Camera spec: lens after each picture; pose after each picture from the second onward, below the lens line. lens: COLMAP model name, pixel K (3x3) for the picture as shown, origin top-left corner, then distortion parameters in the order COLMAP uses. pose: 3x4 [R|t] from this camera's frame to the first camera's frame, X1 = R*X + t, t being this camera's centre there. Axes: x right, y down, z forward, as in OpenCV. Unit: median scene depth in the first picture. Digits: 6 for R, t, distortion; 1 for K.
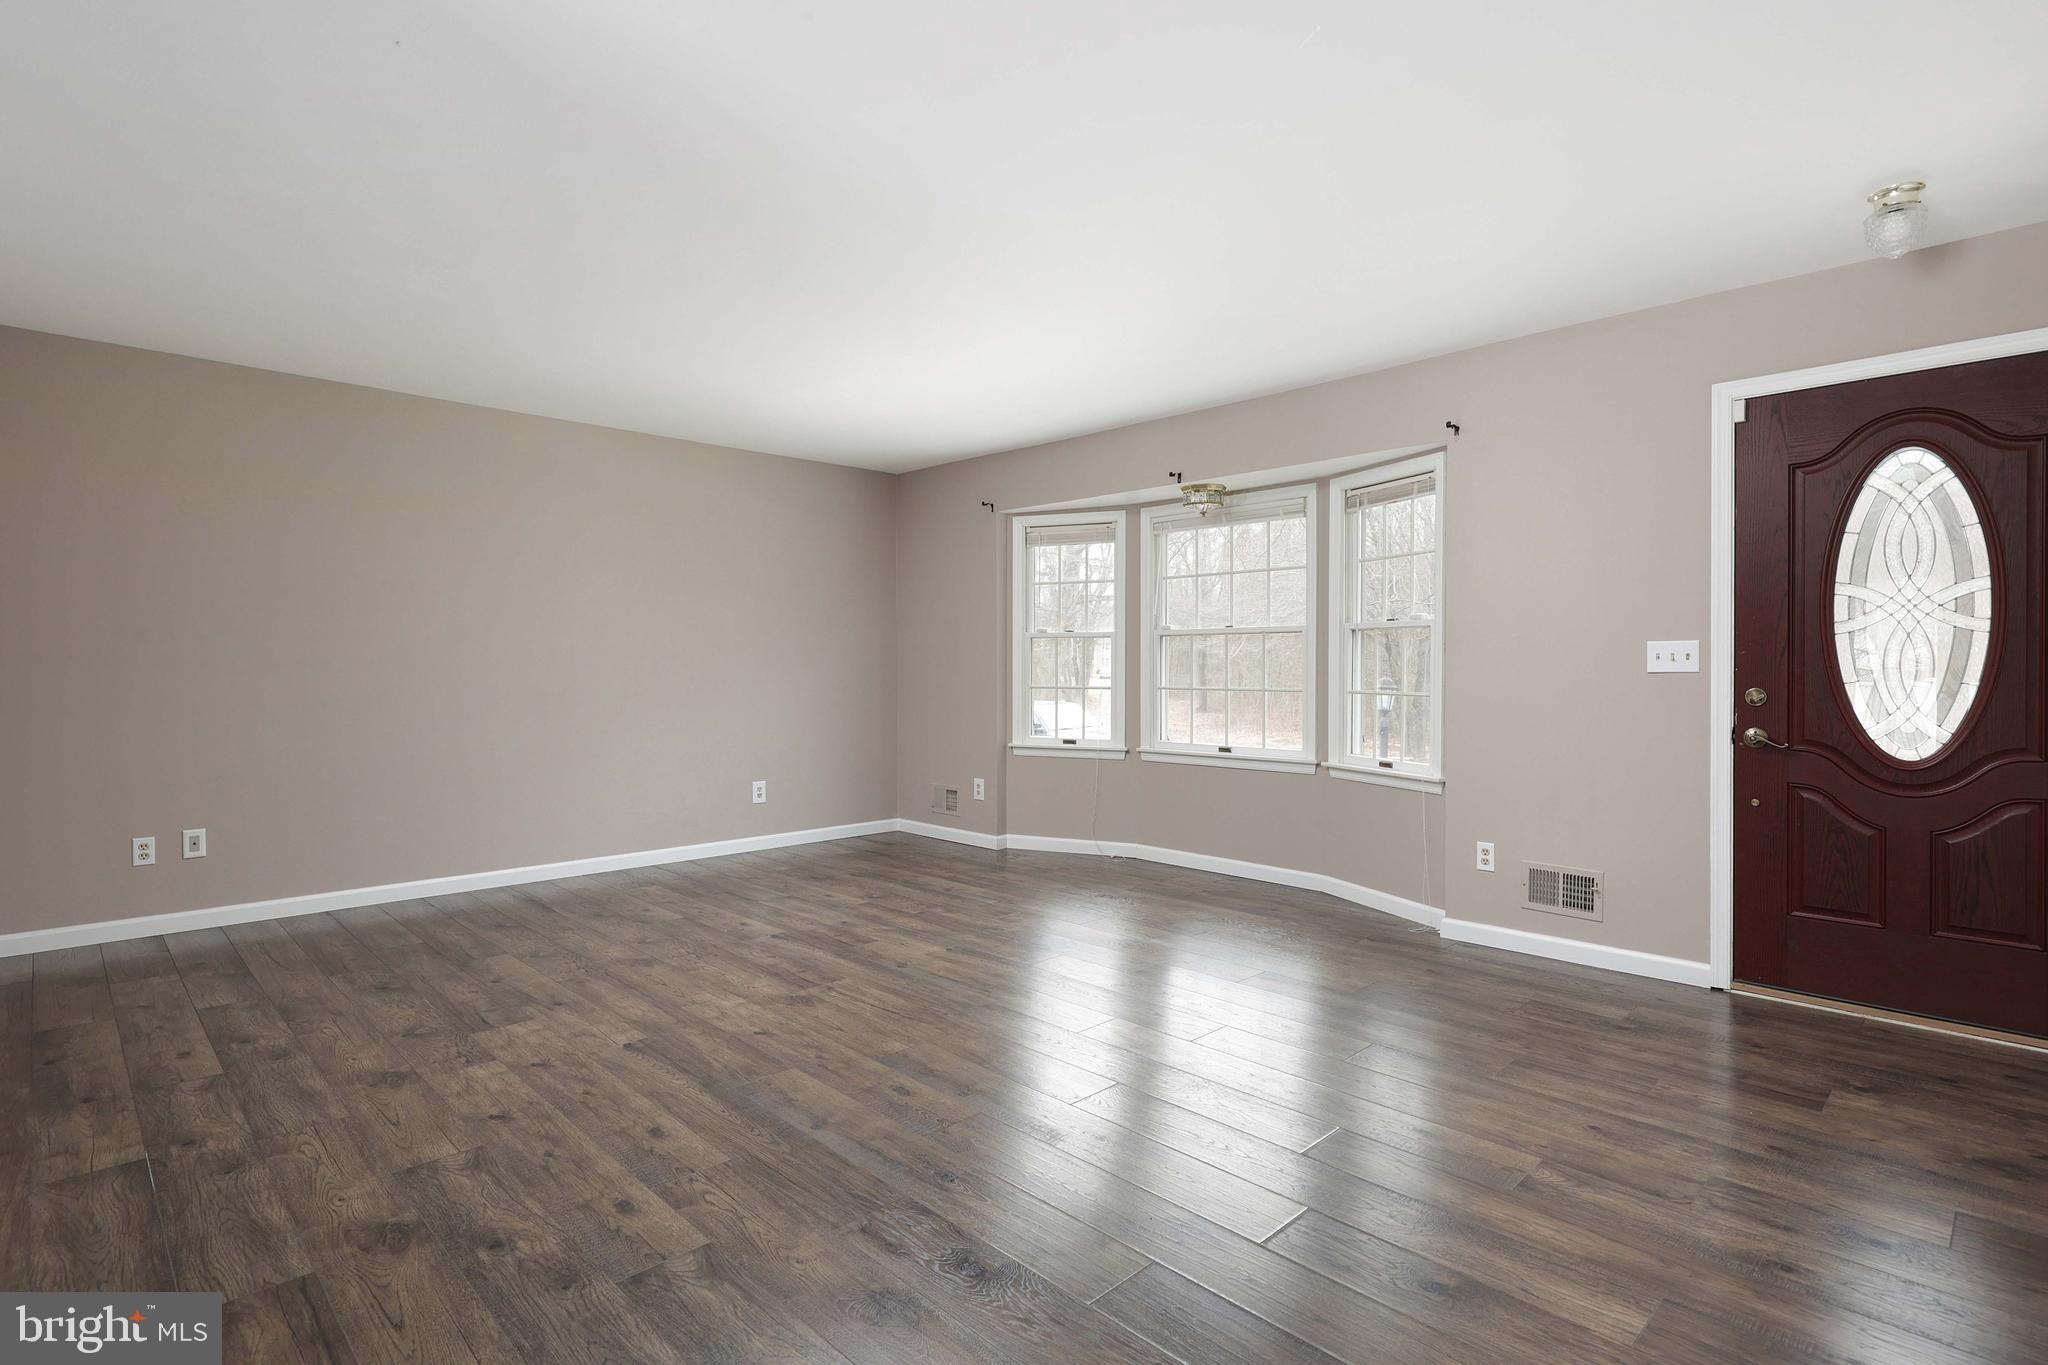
lens RADIAL K [[1008.8, 0, 1017.4], [0, 1008.8, 664.5], [0, 0, 1]] dist [-0.000172, 0.001120]
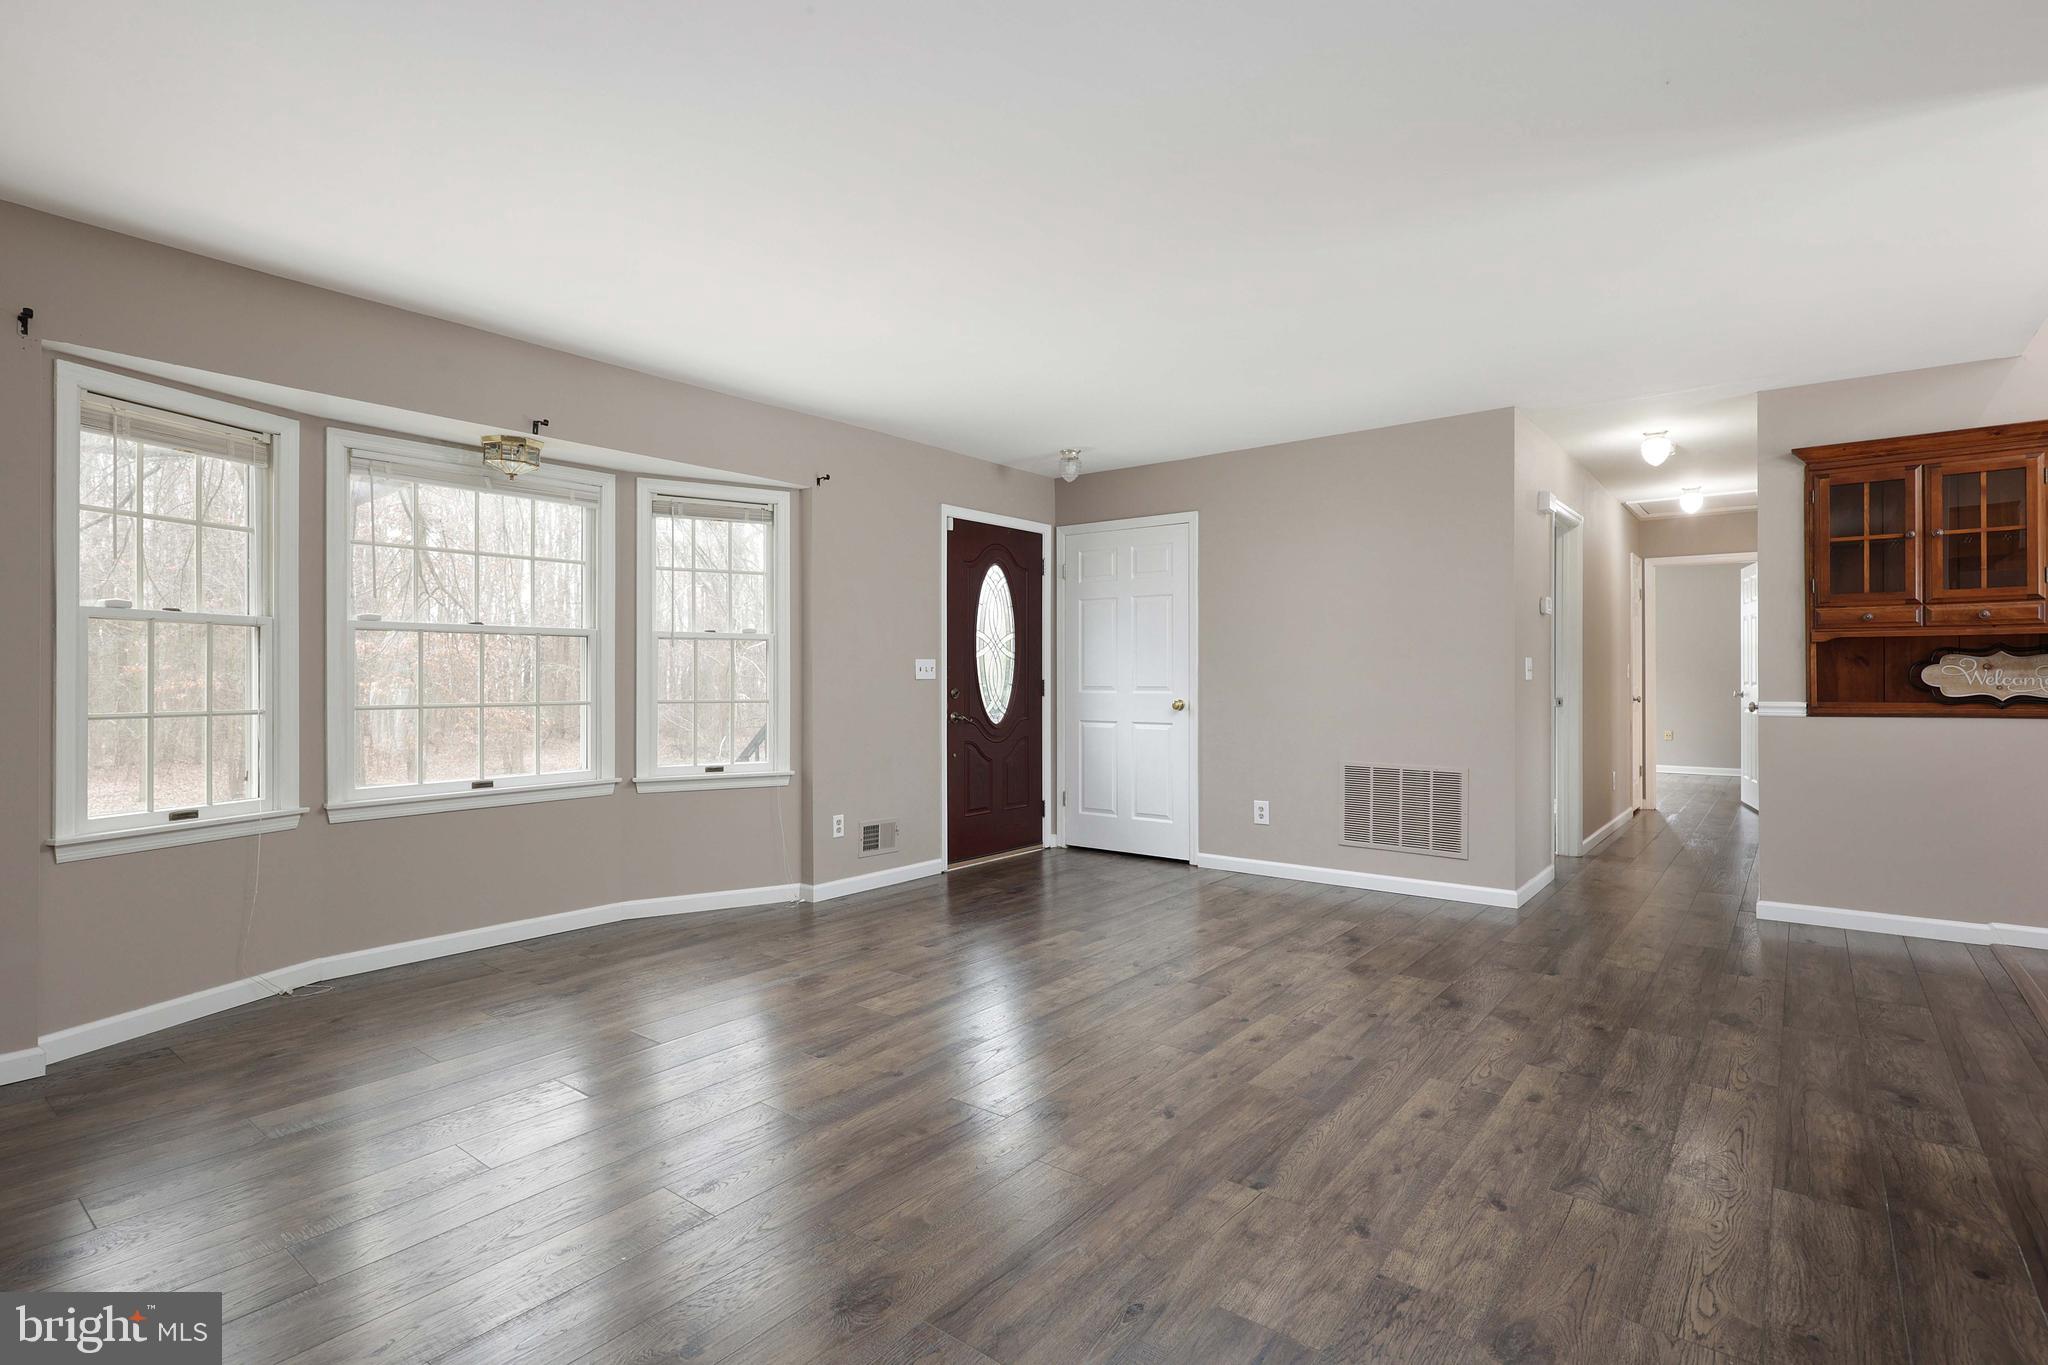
lens RADIAL K [[1002.2, 0, 1025.3], [0, 1002.2, 648.0], [0, 0, 1]] dist [-0.000323, 0.000850]
pose [[-0.137345, 0.030673, 0.990048, -0.986725], [0.001216, 0.999525, -0.030798, 0.008142], [-0.990523, -0.003026, -0.137317, 1.142117]]
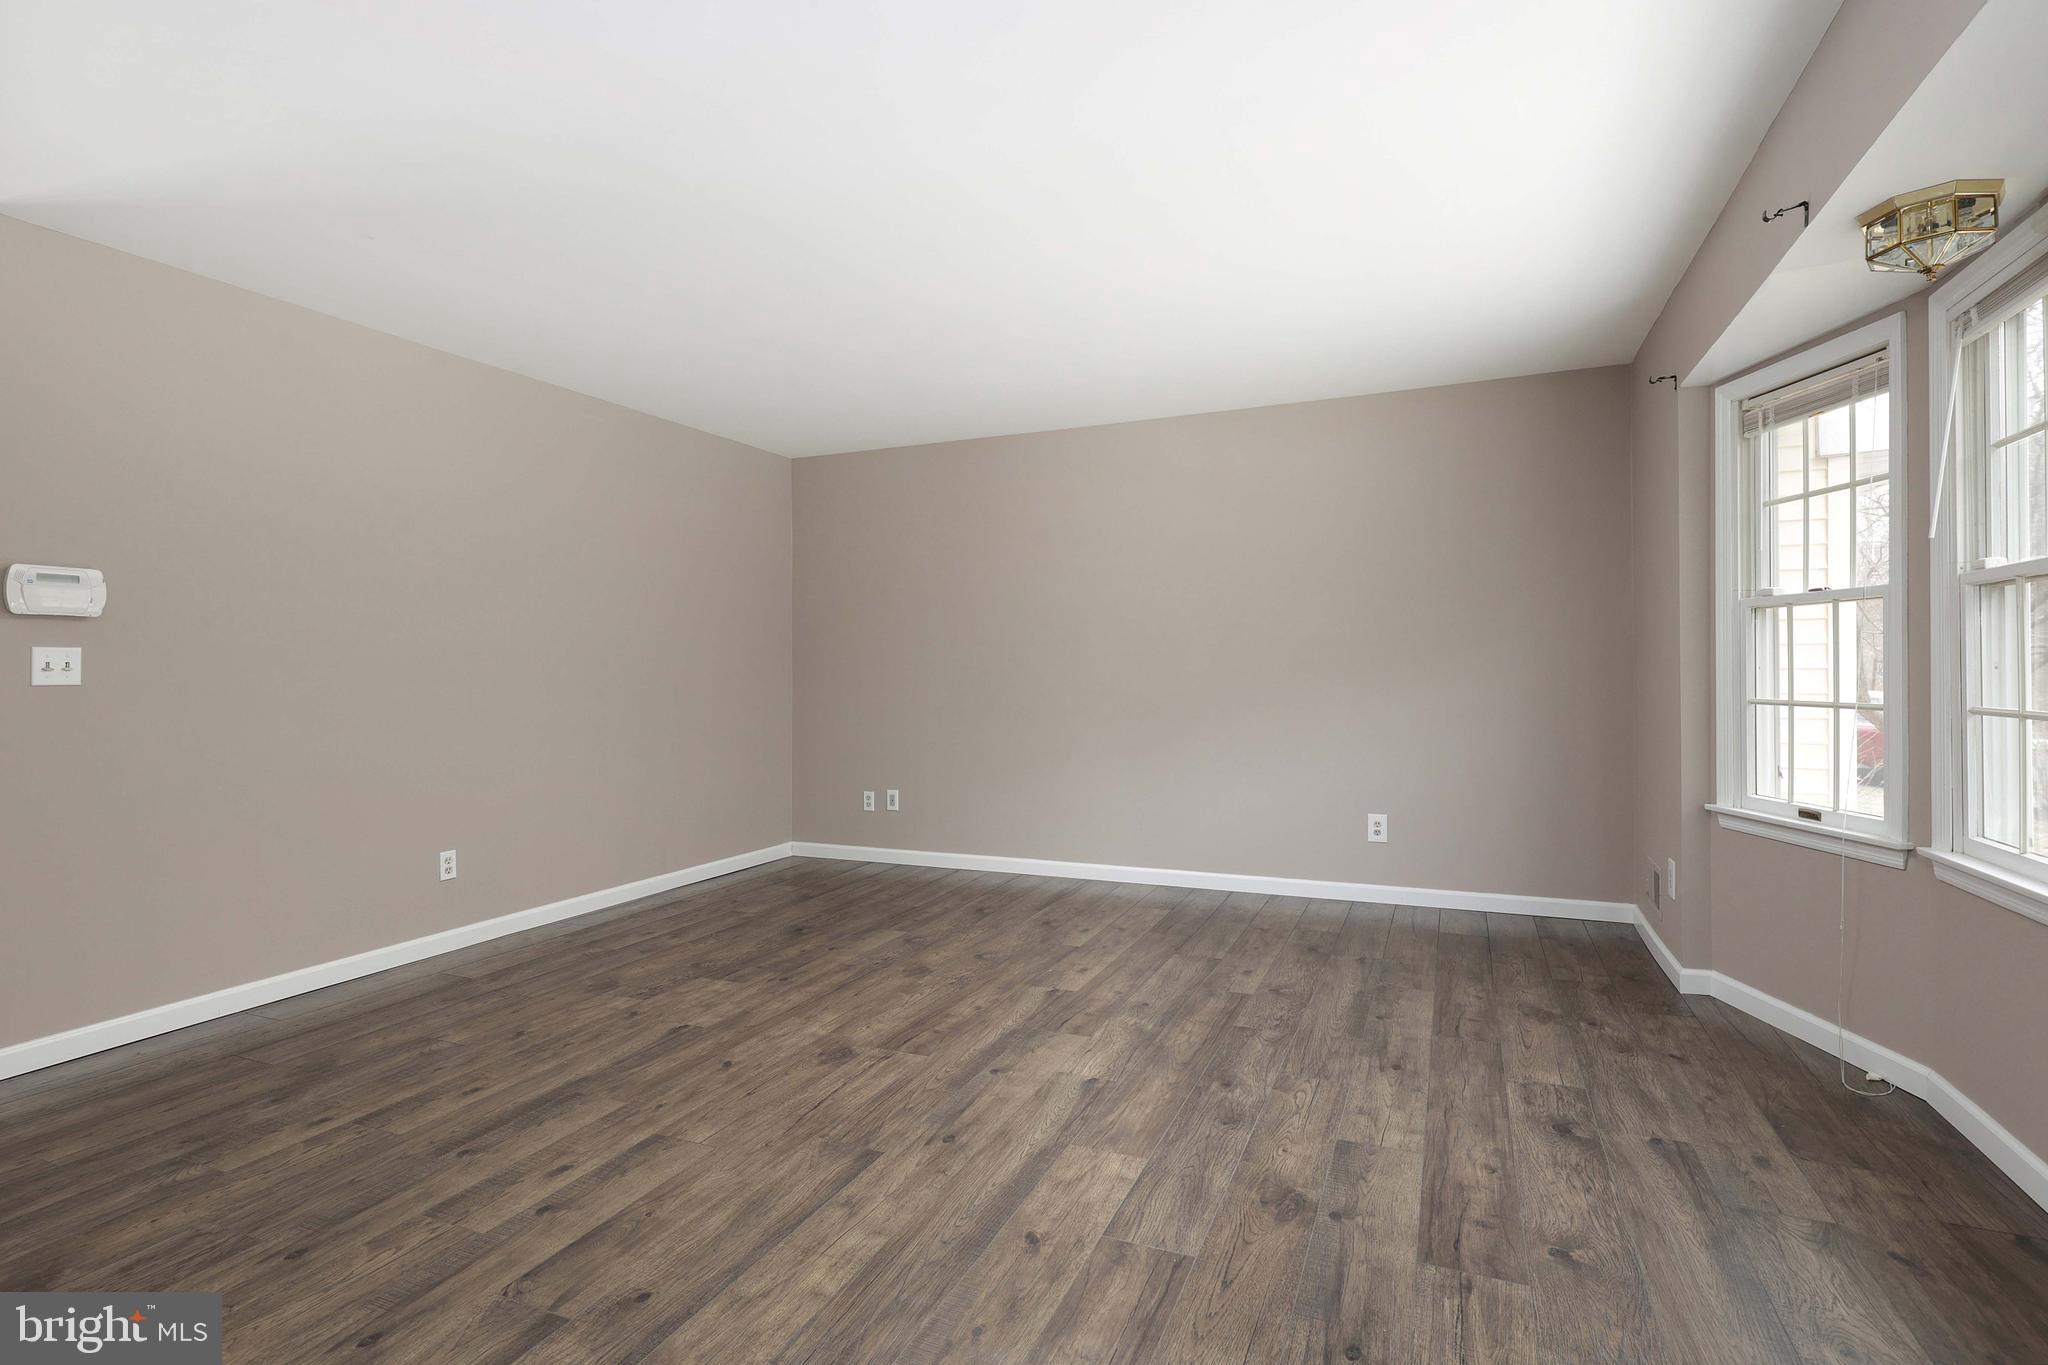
lens RADIAL K [[1002.2, 0, 1013.1], [0, 1002.2, 649.3], [0, 0, 1]] dist [-0.000323, 0.000850]
pose [[0.375216, -0.023807, -0.926631, 0.654537], [0.008757, 0.999717, -0.022139, 0.007137], [0.926896, 0.000193, 0.375318, 0.833167]]
